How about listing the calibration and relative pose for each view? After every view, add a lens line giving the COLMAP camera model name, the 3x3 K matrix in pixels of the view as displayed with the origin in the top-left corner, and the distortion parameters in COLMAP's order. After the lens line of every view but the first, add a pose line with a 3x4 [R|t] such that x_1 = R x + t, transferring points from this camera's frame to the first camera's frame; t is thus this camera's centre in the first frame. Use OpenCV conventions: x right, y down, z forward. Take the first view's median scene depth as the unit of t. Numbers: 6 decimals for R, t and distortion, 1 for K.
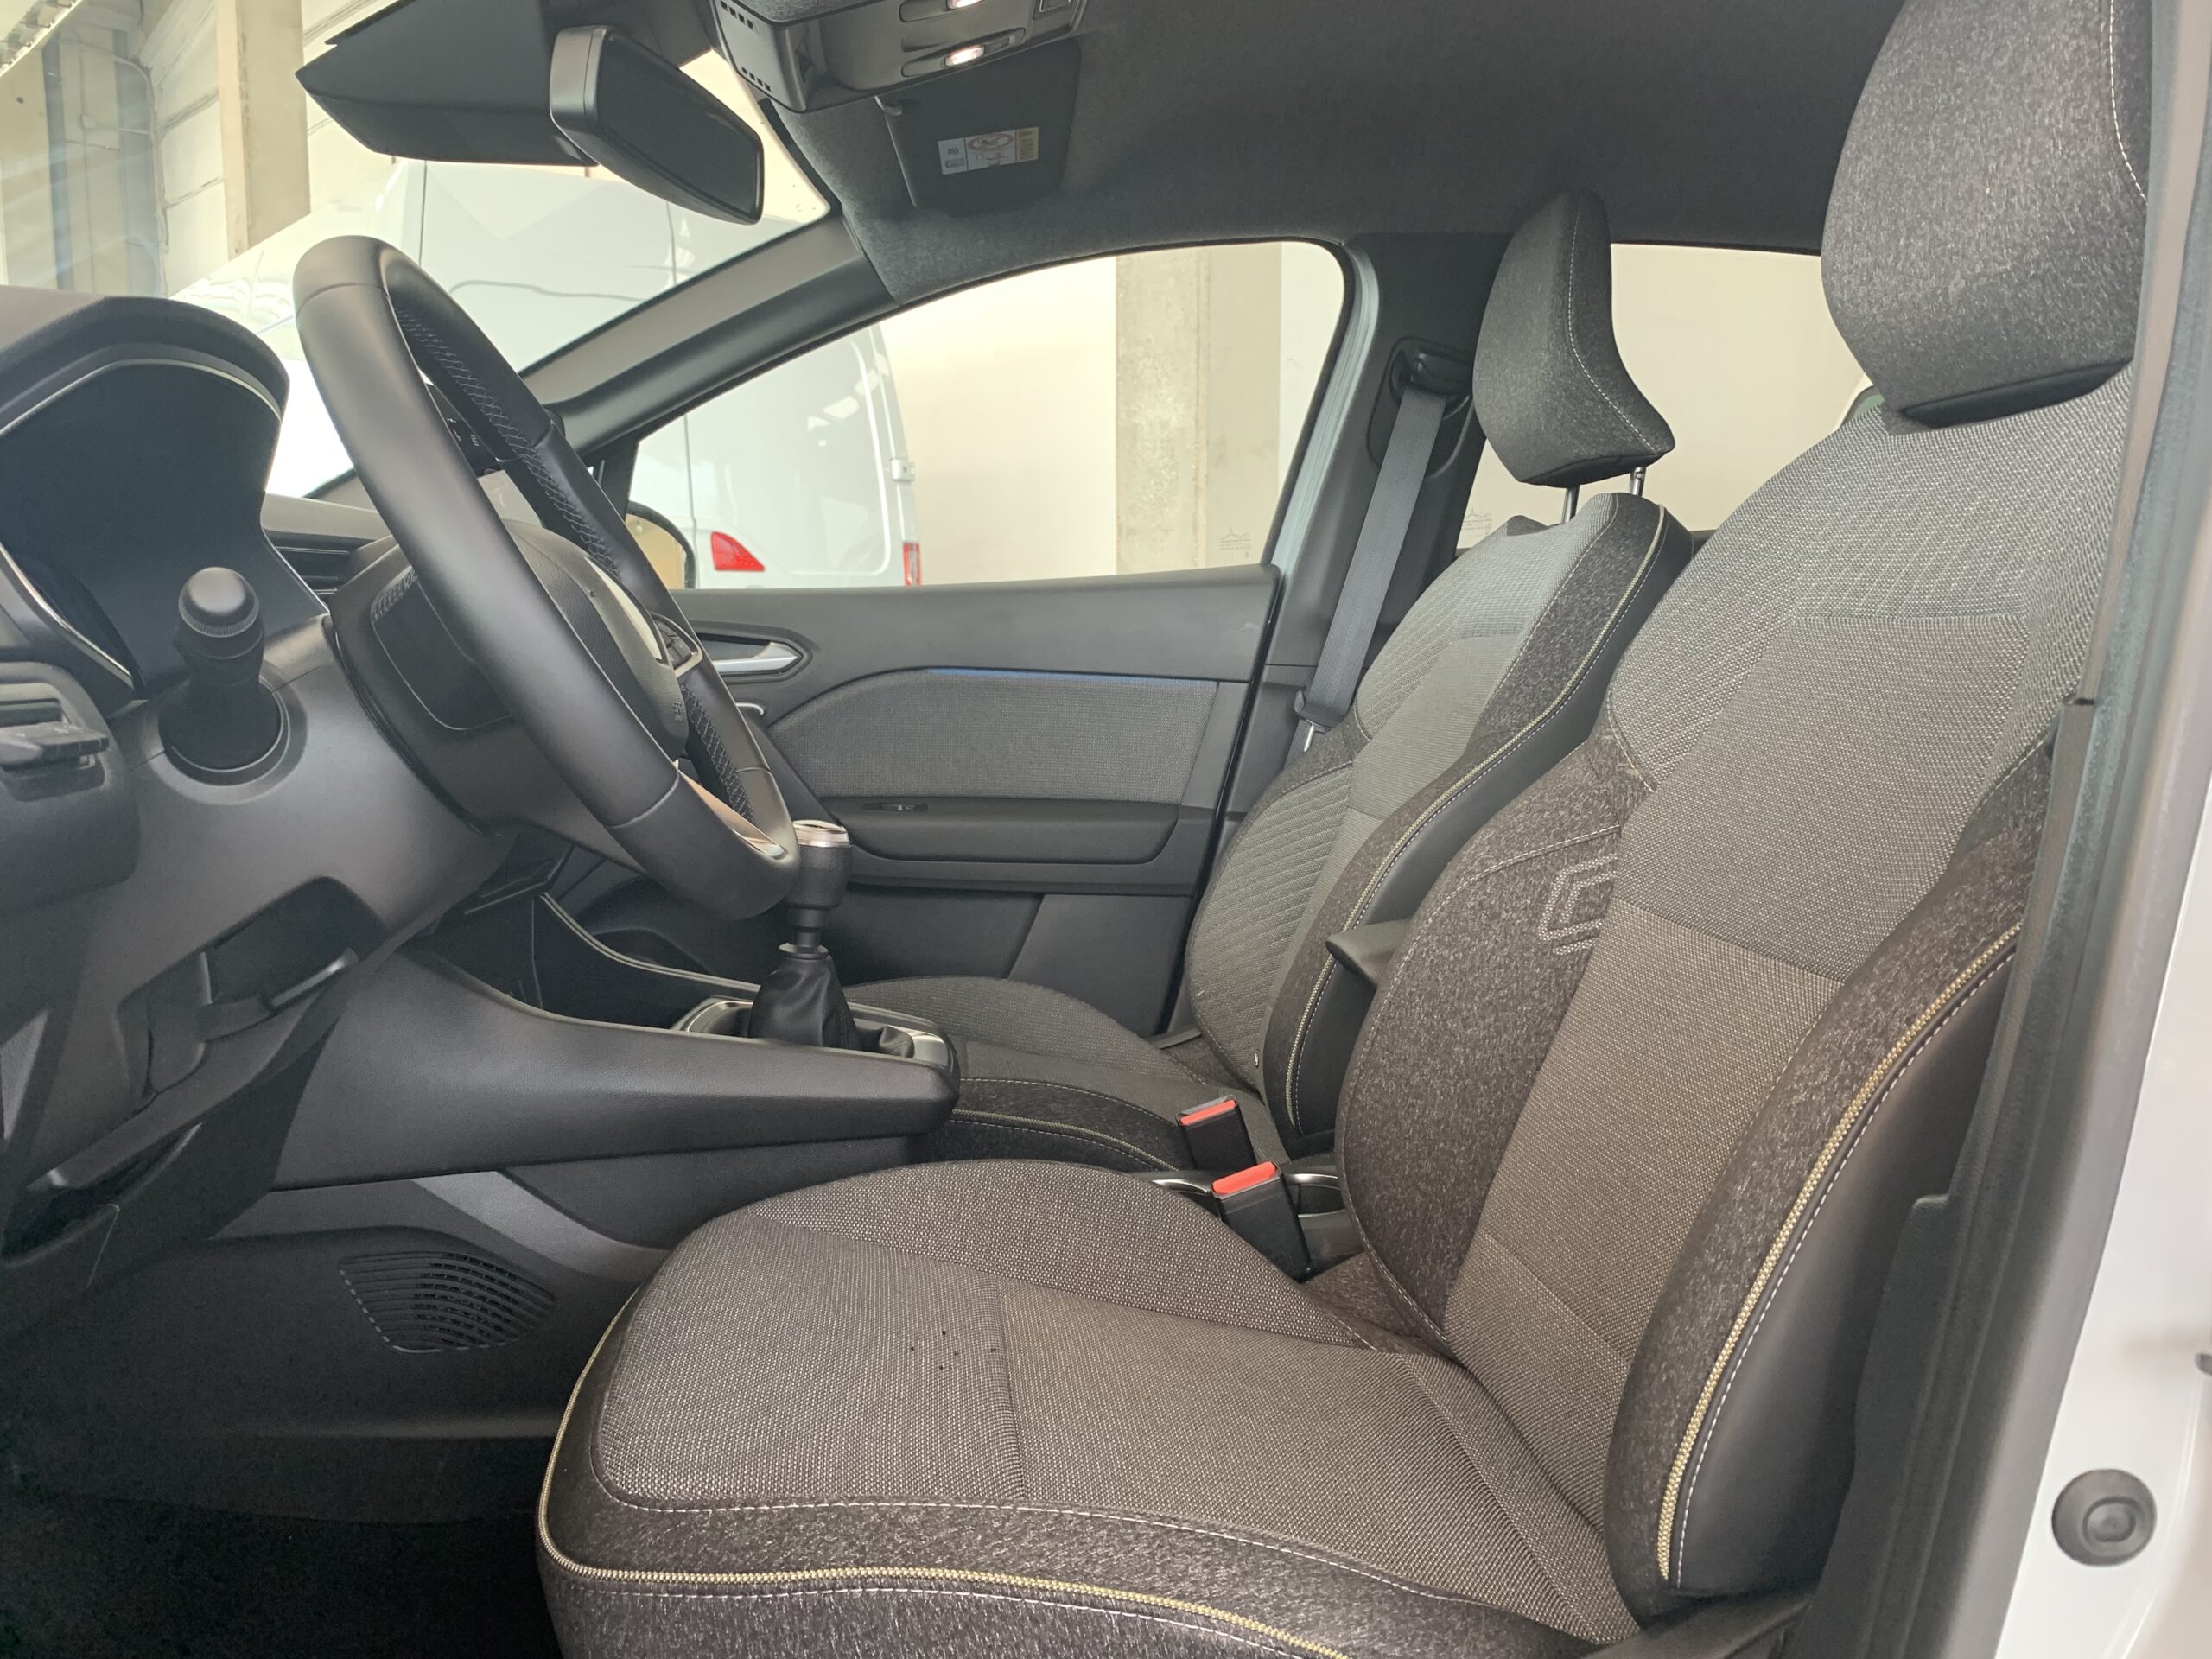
lens RADIAL K [[1688.5, 0, 1112.7], [0, 1688.5, 838.0], [0, 0, 1]] dist [0.025750, -0.042029]
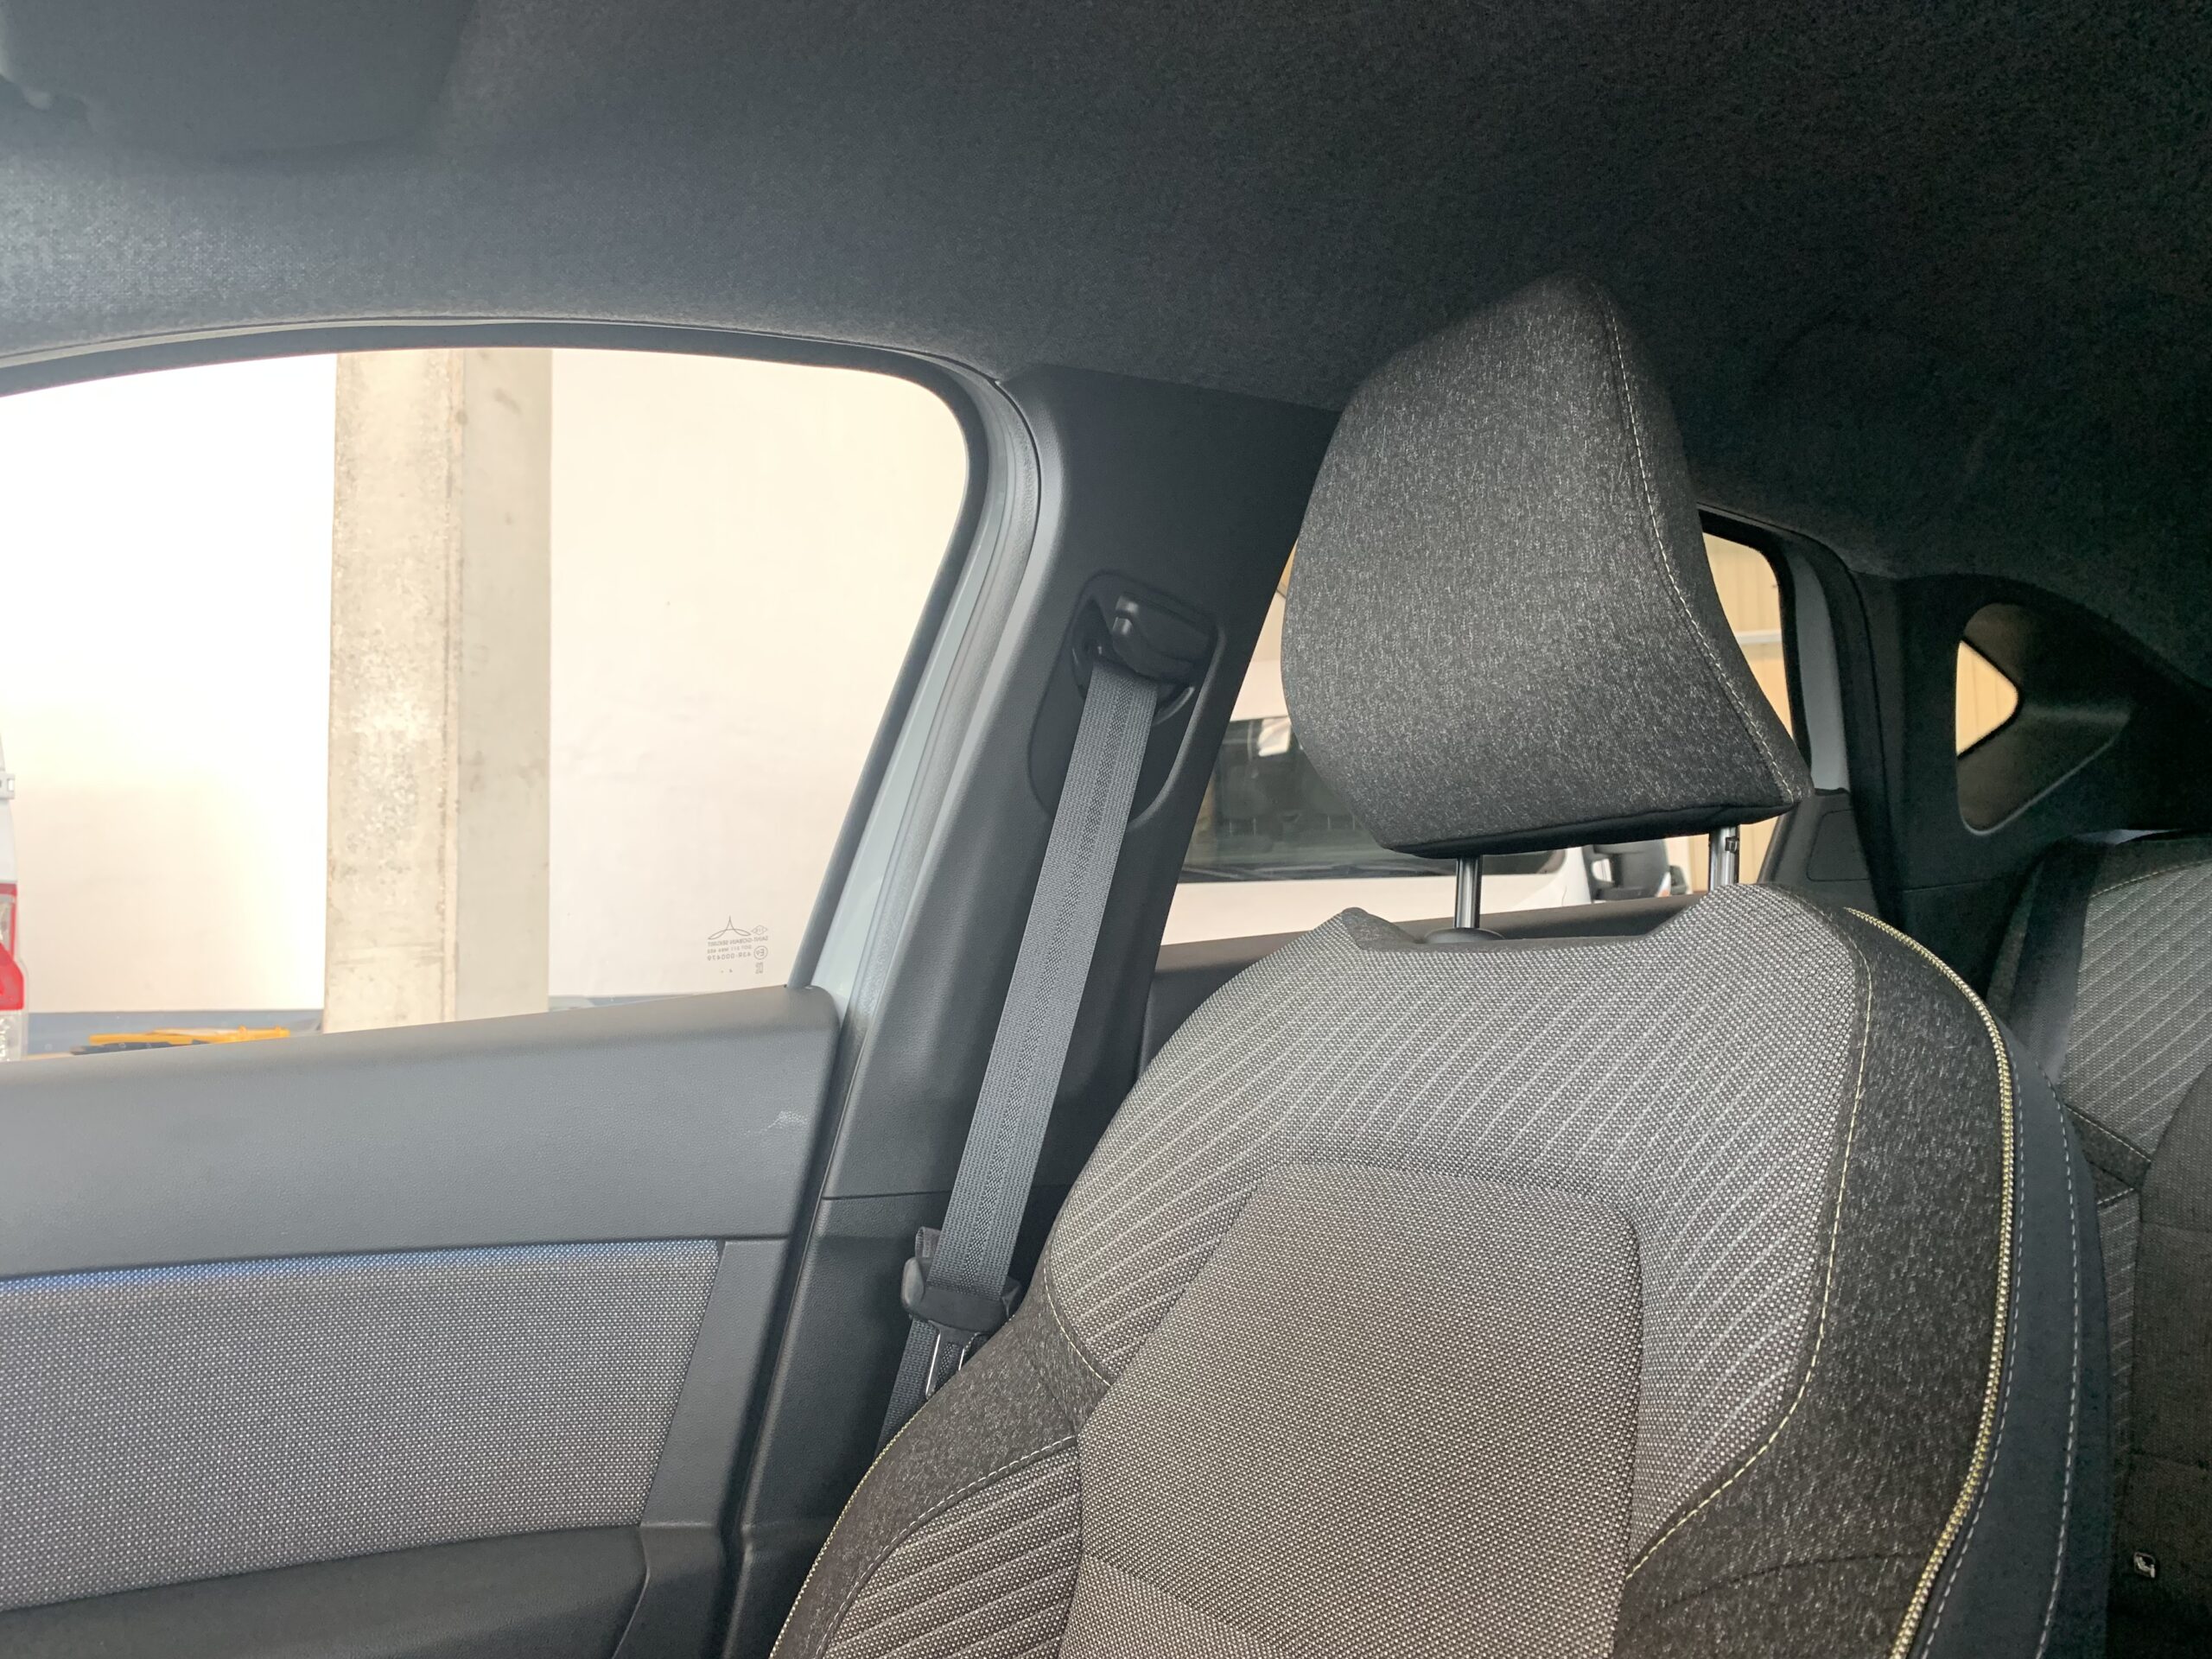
lens RADIAL K [[1688.5, 0, 1117.8], [0, 1688.5, 819.6], [0, 0, 1]] dist [0.025750, -0.042029]
pose [[0.896453, 0.022440, 0.442570, -0.049174], [0.067304, 0.980236, -0.186030, -0.110302], [-0.437998, 0.196553, 0.877225, 0.502665]]
